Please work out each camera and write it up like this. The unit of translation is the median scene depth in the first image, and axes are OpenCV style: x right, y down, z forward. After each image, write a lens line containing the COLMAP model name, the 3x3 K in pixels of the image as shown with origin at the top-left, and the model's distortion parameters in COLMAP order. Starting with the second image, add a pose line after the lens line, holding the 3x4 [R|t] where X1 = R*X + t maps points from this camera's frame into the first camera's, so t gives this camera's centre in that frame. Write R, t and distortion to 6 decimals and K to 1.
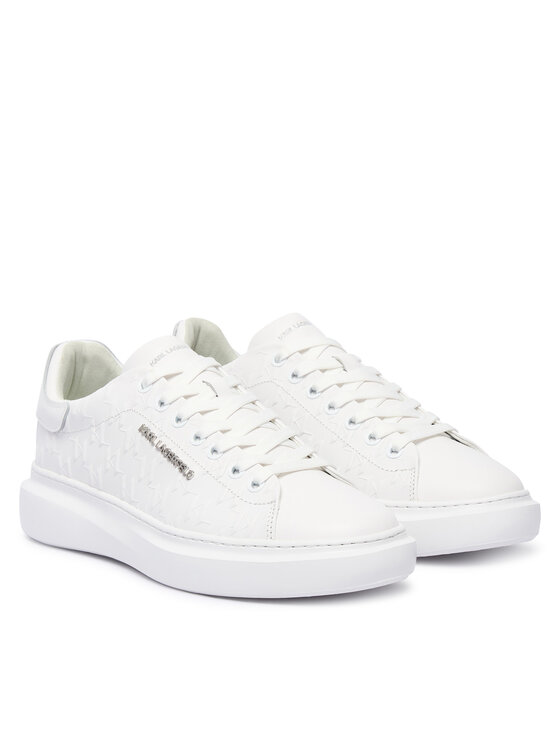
lens RADIAL K [[1966.7, 0, 280.0], [0, 1966.7, 373.0], [0, 0, 1]] dist [-0.110633, -0.296562]
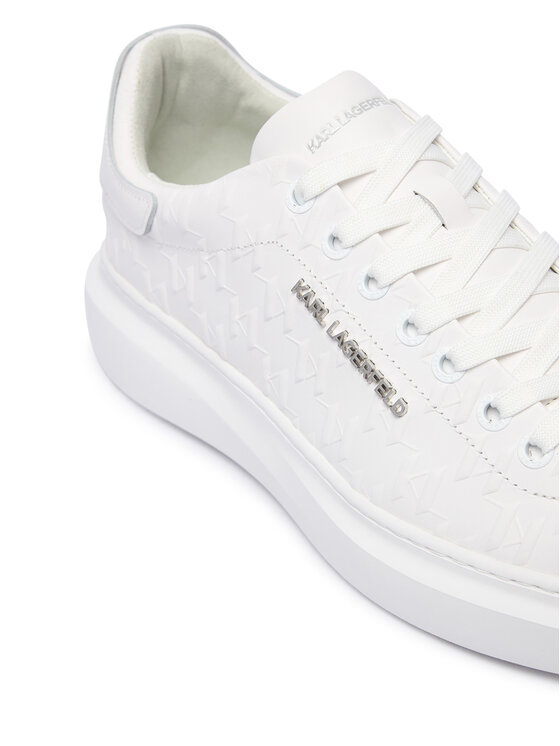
lens RADIAL K [[1674.5, 0, 280.0], [0, 1674.5, 373.0], [0, 0, 1]] dist [-0.262654, 0.023364]
pose [[0.998034, -0.017592, -0.060151, -0.047957], [0.041569, 0.904097, 0.425300, -0.134929], [0.046900, -0.426964, 0.903051, 0.580074]]
